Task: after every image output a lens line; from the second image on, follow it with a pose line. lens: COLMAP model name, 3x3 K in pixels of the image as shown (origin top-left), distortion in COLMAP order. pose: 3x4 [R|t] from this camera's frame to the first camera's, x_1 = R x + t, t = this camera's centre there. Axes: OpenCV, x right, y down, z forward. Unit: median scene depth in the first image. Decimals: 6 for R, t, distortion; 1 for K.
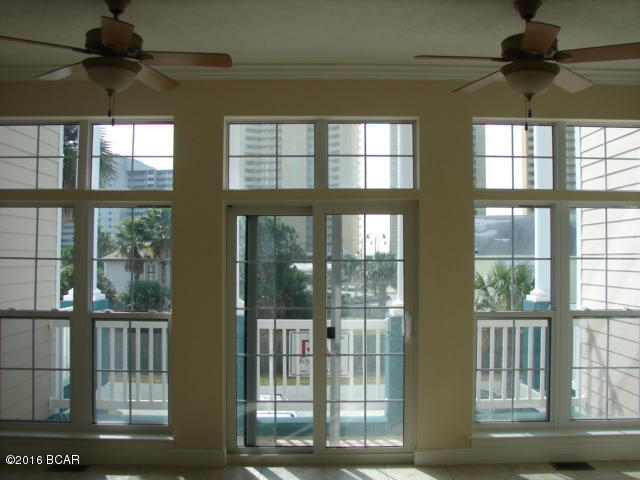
lens RADIAL K [[699.4, 0, 320.0], [0, 699.4, 240.0], [0, 0, 1]] dist [-0.134789, 0.053858]
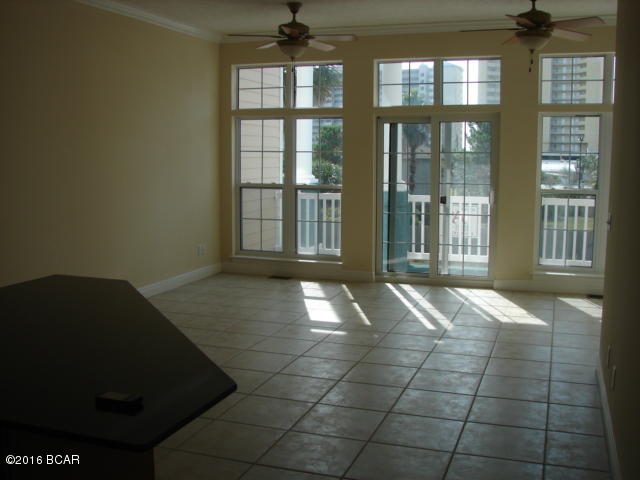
lens RADIAL K [[699.4, 0, 320.0], [0, 699.4, 240.0], [0, 0, 1]] dist [-0.134789, 0.053858]
pose [[0.940671, 0.042366, -0.336663, 0.279245], [0.006342, 0.989807, 0.142277, 0.000327], [0.339259, -0.135971, 0.930814, -0.521521]]
